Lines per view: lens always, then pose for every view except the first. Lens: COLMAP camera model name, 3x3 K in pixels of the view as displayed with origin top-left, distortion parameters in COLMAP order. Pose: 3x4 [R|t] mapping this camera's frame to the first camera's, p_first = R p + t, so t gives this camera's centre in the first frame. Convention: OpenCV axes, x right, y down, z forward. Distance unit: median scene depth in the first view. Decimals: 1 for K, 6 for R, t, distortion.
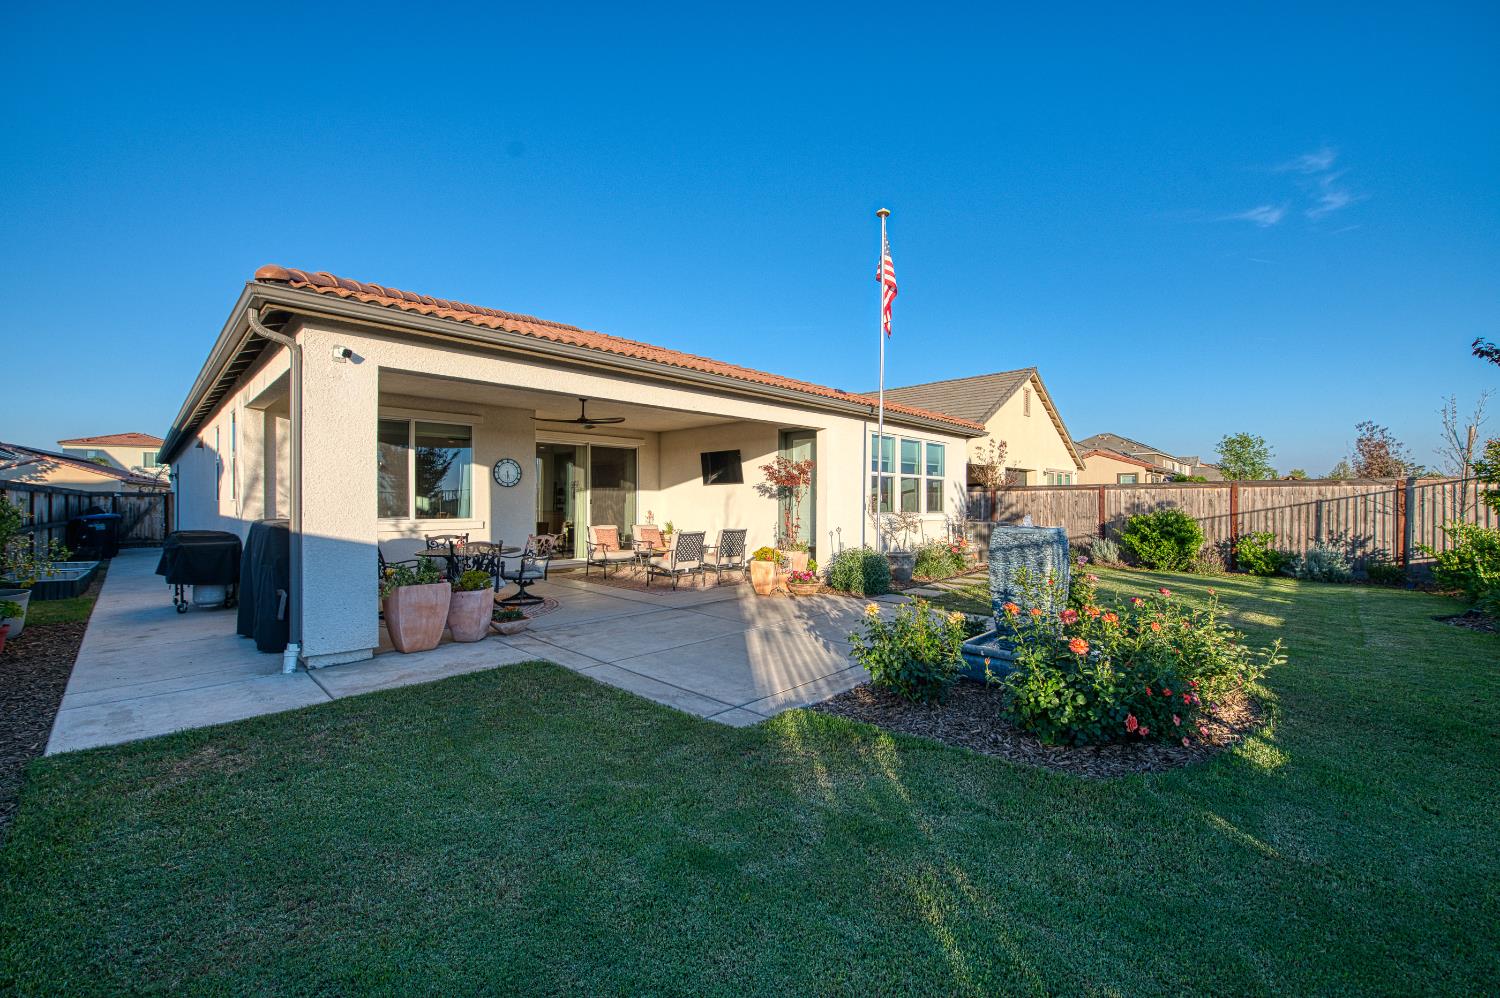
lens RADIAL K [[599.0, 0, 750.0], [0, 599.0, 499.0], [0, 0, 1]] dist [-0.021216, -0.000336]
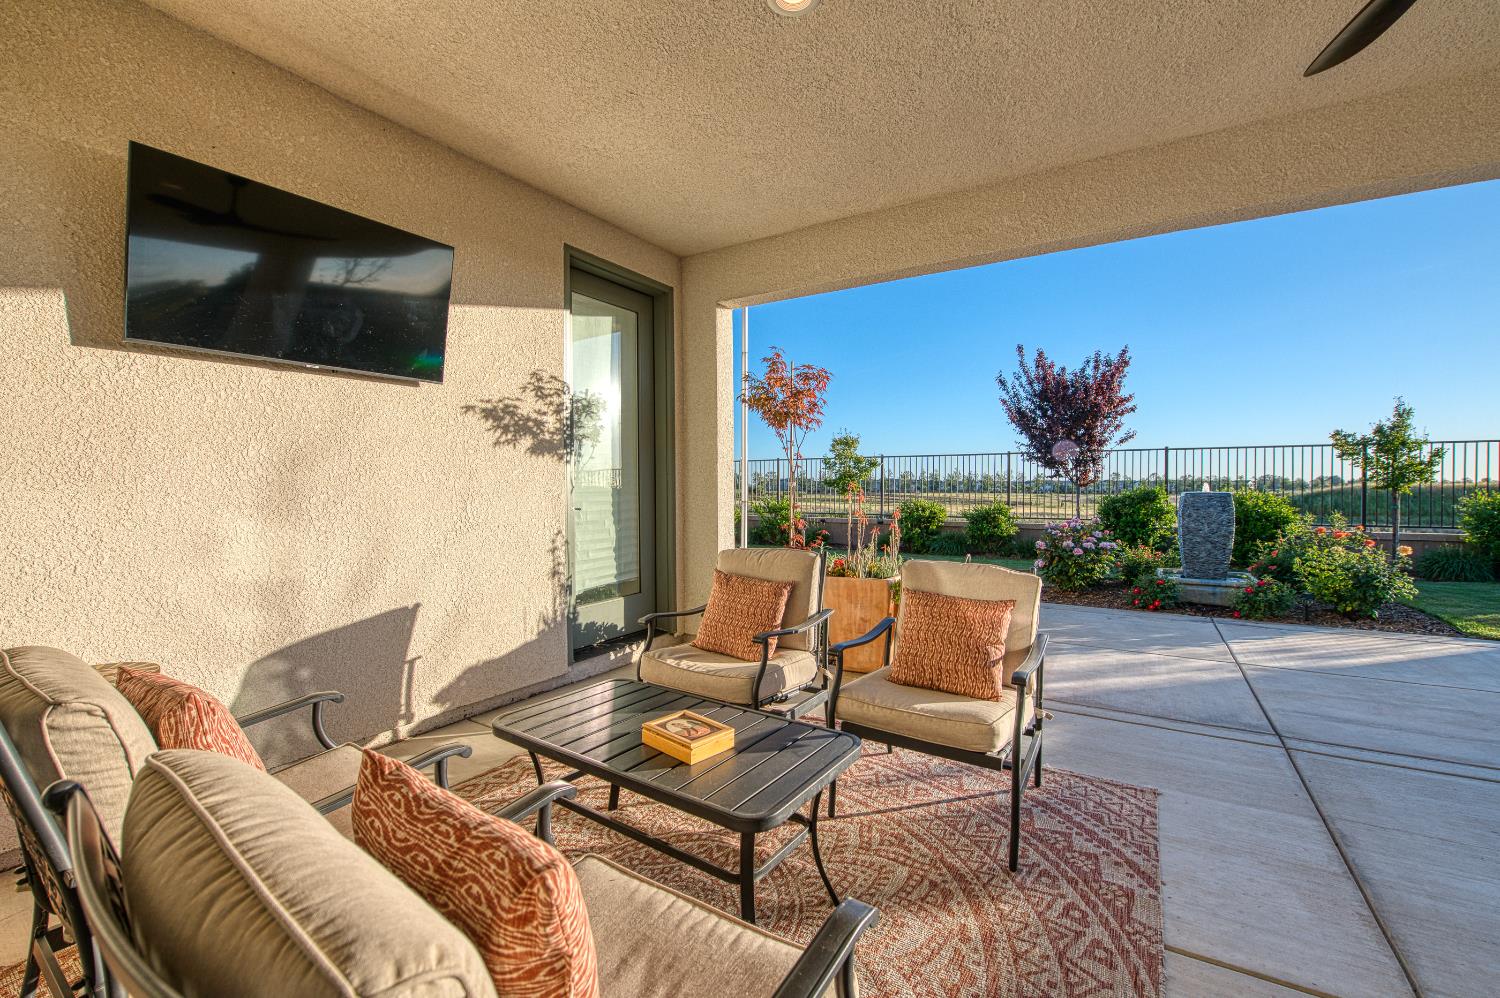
lens RADIAL K [[622.5, 0, 751.8], [0, 622.5, 490.6], [0, 0, 1]] dist [-0.019479, -0.000189]
pose [[-0.199197, -0.005179, 0.979946, -0.302792], [-0.002171, 0.999986, 0.004843, 0.015843], [-0.979957, -0.001163, -0.199205, 0.958990]]
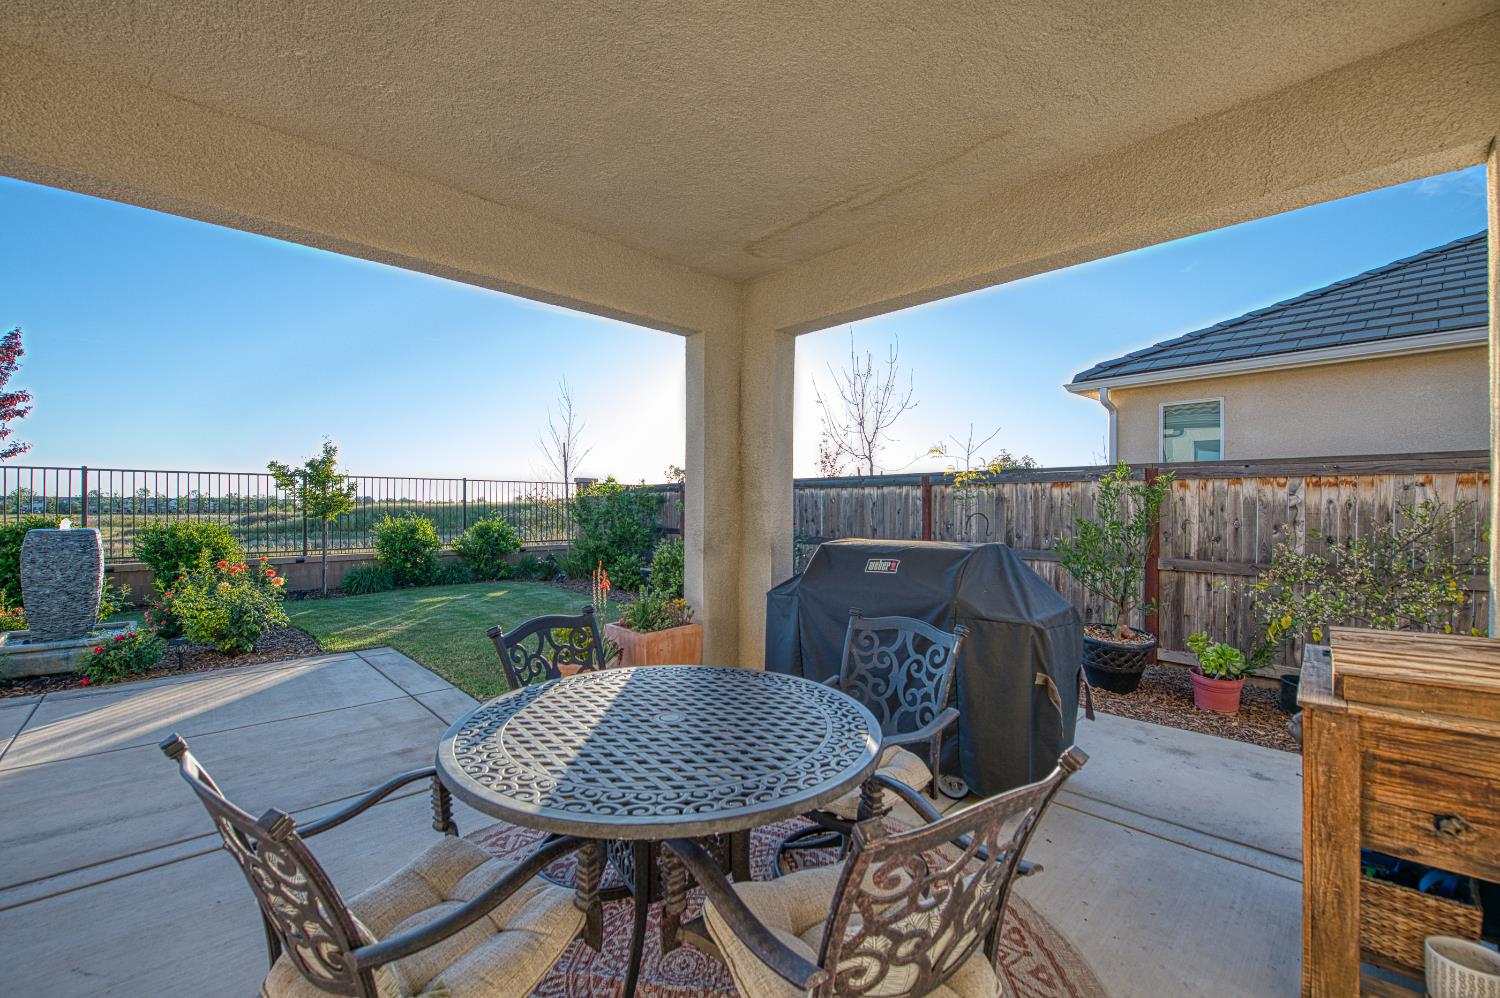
lens RADIAL K [[605.6, 0, 745.5], [0, 605.6, 505.0], [0, 0, 1]] dist [-0.020141, -0.000577]
pose [[-0.998859, -0.001014, 0.047755, -0.348863], [-0.001223, 0.999990, -0.004340, 0.001943], [-0.047750, -0.004393, -0.998850, 0.836920]]
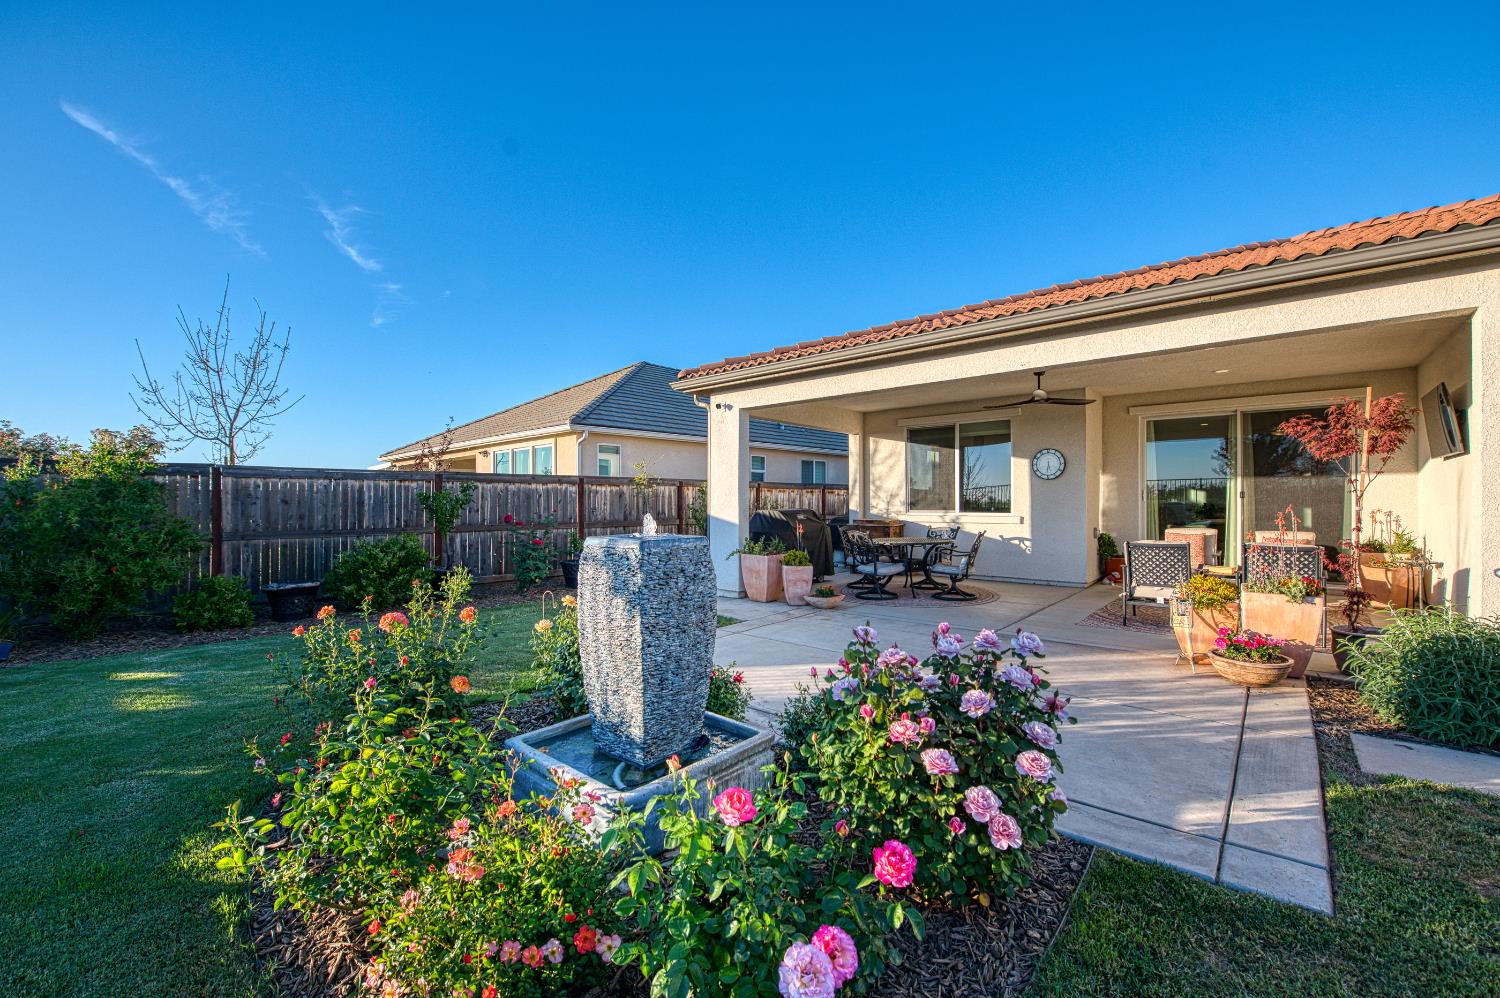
lens RADIAL K [[621.2, 0, 750.0], [0, 621.2, 499.0], [0, 0, 1]] dist [-0.016385, -0.000518]
pose [[0.039628, -0.000683, -0.999214, 0.452646], [0.008489, 0.999964, -0.000347, 0.004981], [0.999178, -0.008468, 0.039632, 0.448963]]
